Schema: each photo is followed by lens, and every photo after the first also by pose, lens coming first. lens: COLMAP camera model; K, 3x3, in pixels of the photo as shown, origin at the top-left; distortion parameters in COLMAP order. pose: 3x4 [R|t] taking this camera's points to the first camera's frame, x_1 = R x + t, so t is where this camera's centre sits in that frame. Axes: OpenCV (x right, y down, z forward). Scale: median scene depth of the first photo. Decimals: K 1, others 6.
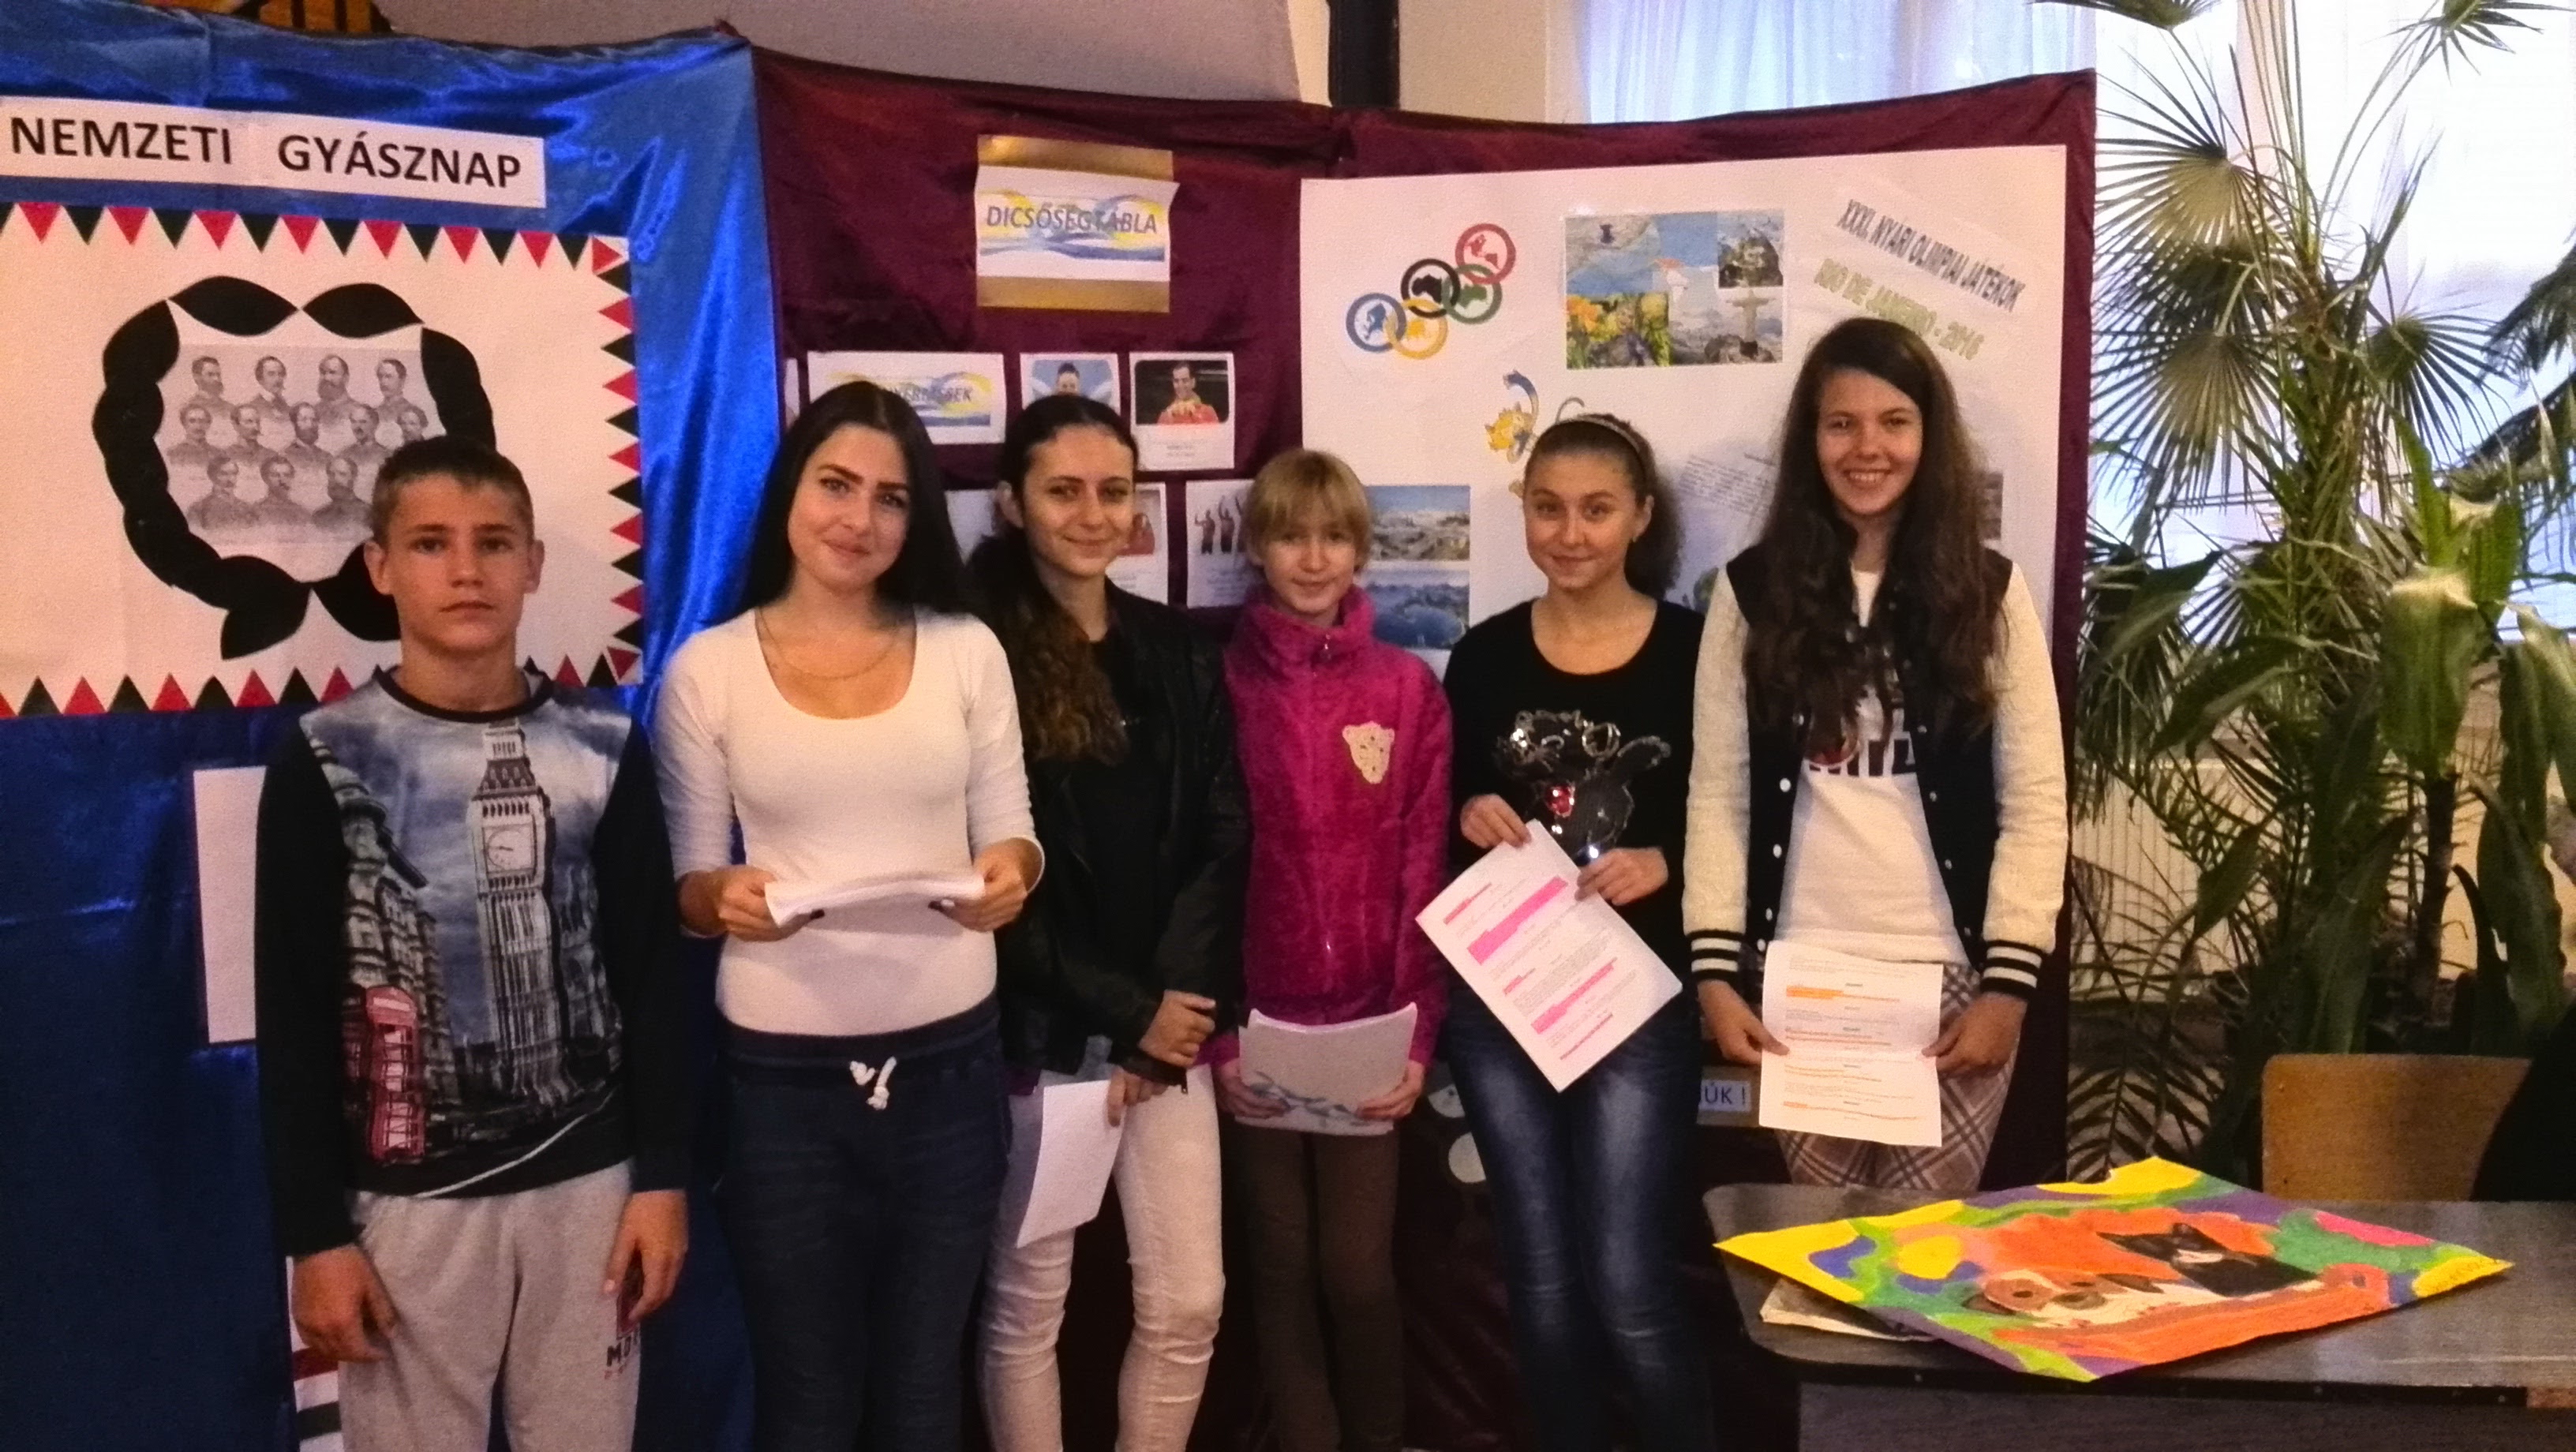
lens RADIAL K [[2434.1, 0, 1280.3], [0, 2434.1, 716.1], [0, 0, 1]] dist [0.154307, -0.264731]
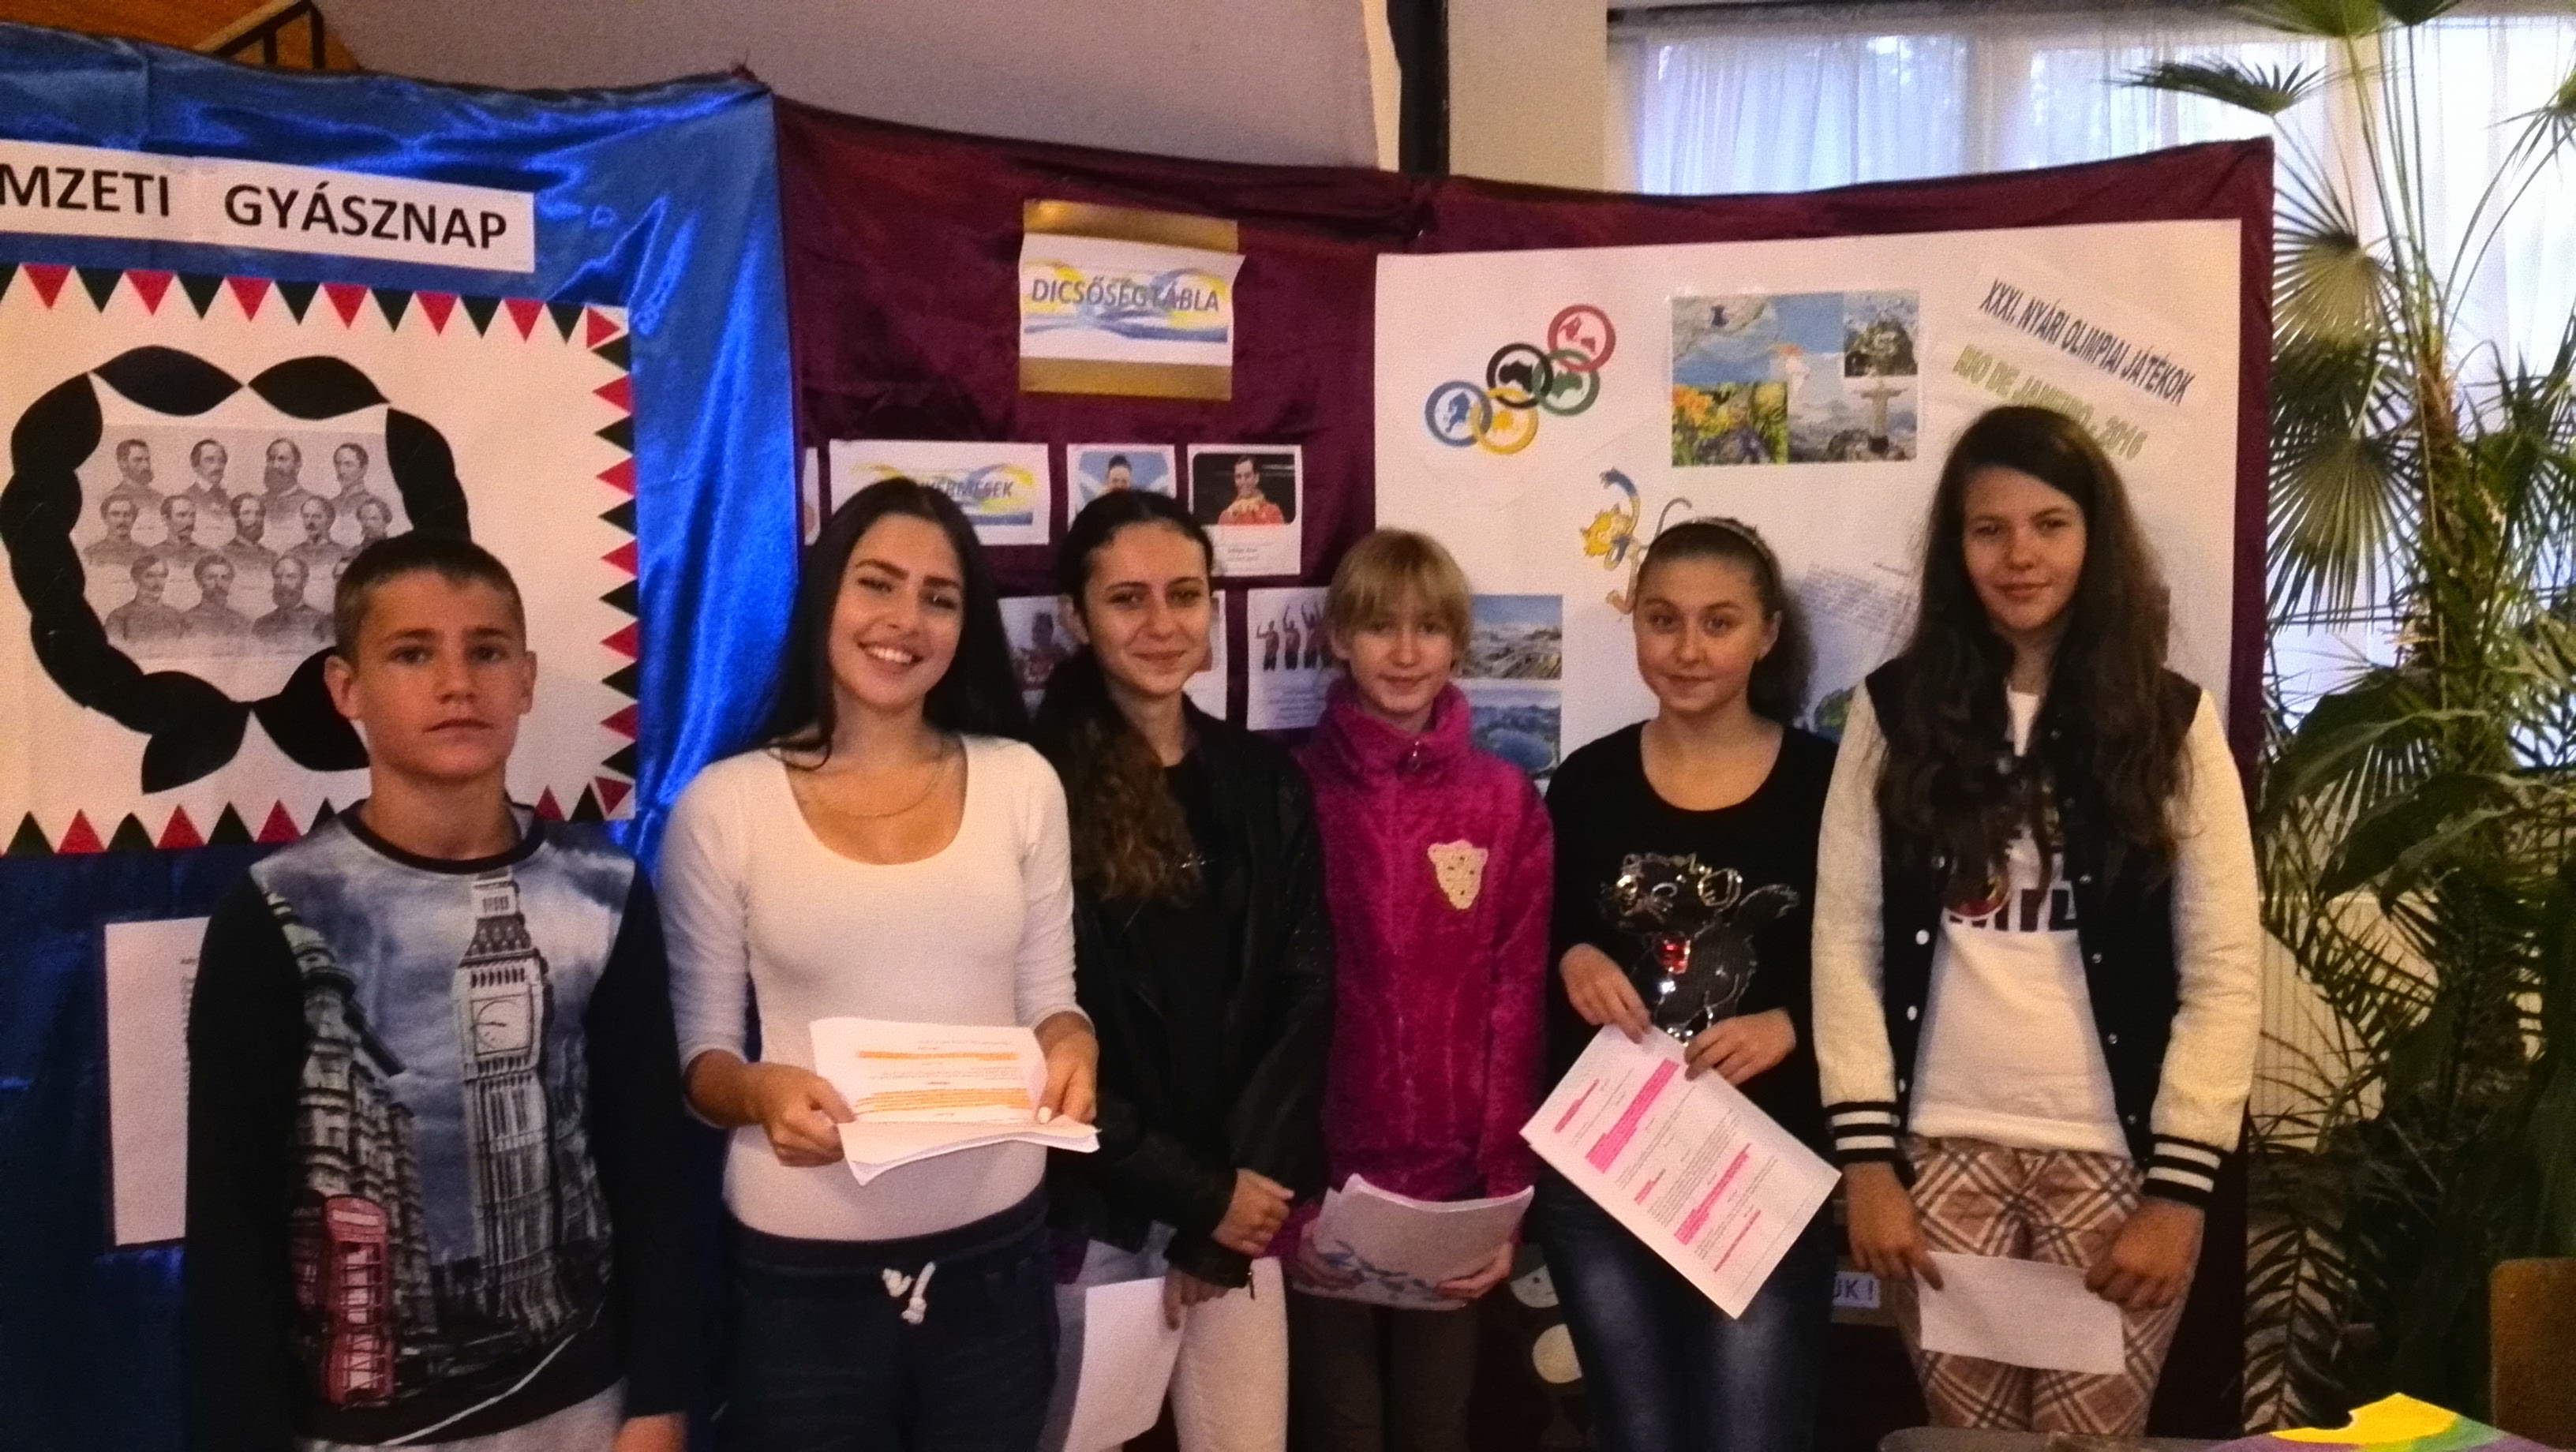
lens RADIAL K [[2434.1, 0, 1280.3], [0, 2434.1, 716.1], [0, 0, 1]] dist [0.154307, -0.264731]
pose [[0.999025, 0.002549, 0.044084, -0.072074], [-0.000478, 0.998898, -0.046940, -0.009006], [-0.044156, 0.046874, 0.997924, 0.126707]]
